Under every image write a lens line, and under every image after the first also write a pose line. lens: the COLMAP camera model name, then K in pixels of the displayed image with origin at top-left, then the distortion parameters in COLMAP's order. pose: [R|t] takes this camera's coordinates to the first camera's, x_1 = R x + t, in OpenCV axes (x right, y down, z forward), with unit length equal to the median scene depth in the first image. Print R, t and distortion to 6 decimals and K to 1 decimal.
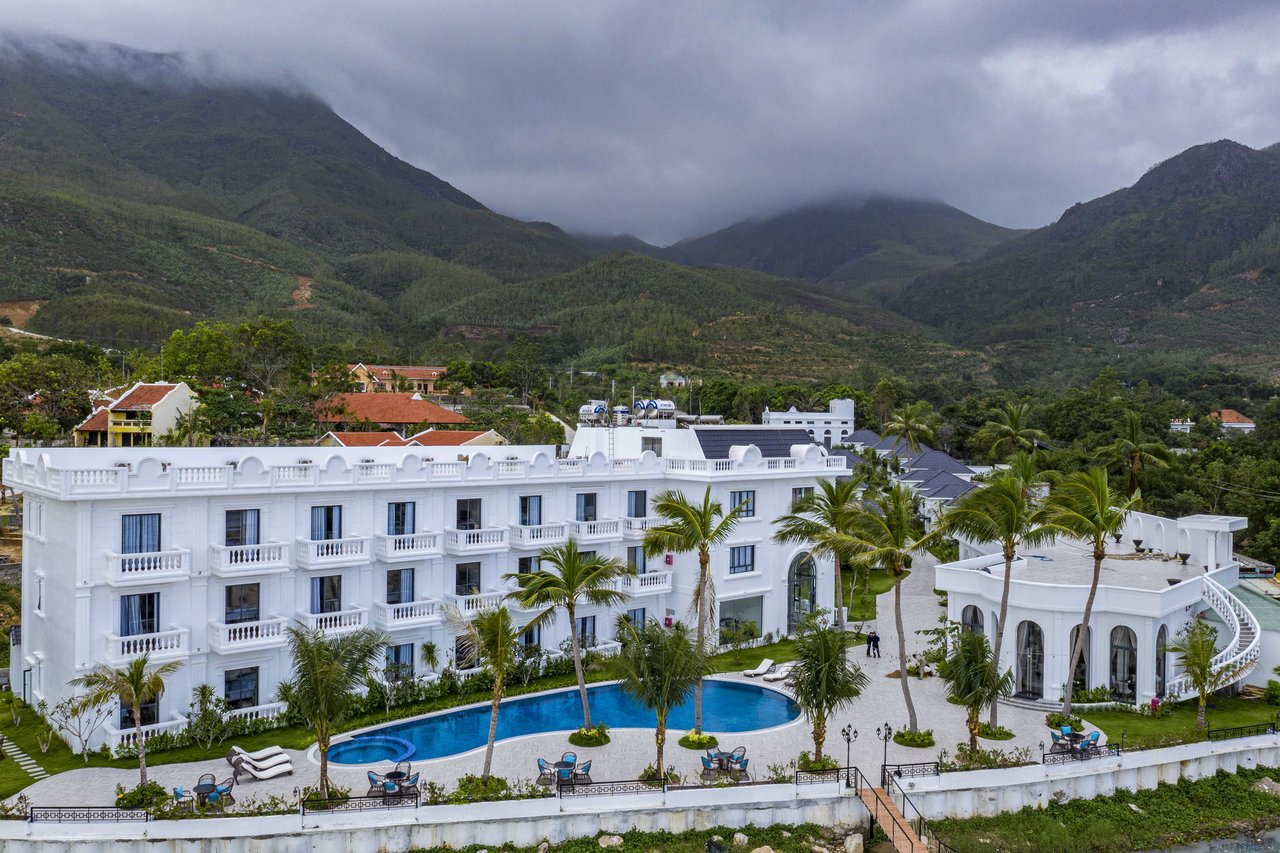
lens RADIAL K [[997.4, 0, 635.1], [0, 997.4, 428.5], [0, 0, 1]] dist [-0.015691, -0.000895]
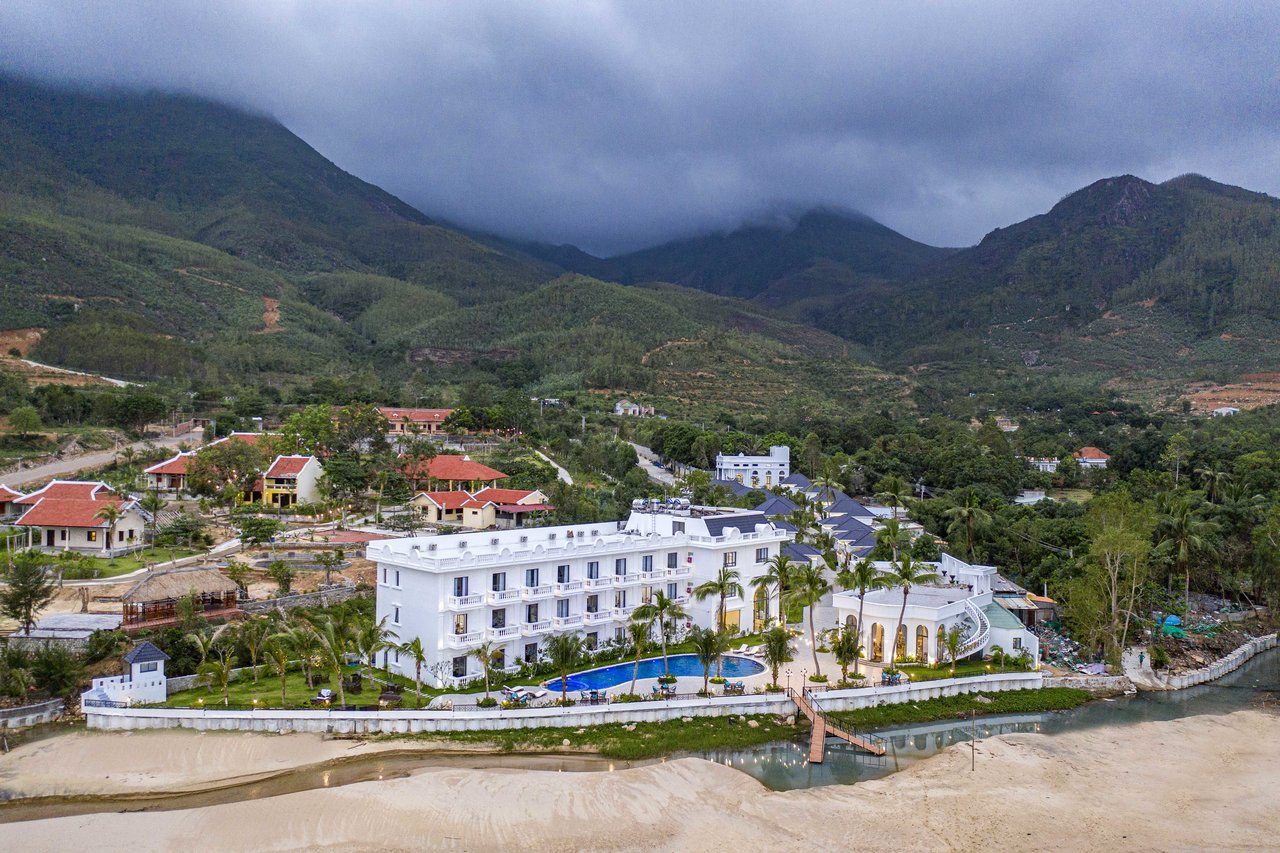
lens RADIAL K [[997.4, 0, 635.1], [0, 997.4, 428.5], [0, 0, 1]] dist [-0.015691, -0.000895]
pose [[0.997944, 0.003980, 0.063967, -0.136850], [-0.003798, 0.999988, -0.002954, -0.118549], [-0.063978, 0.002705, 0.997948, -0.604246]]
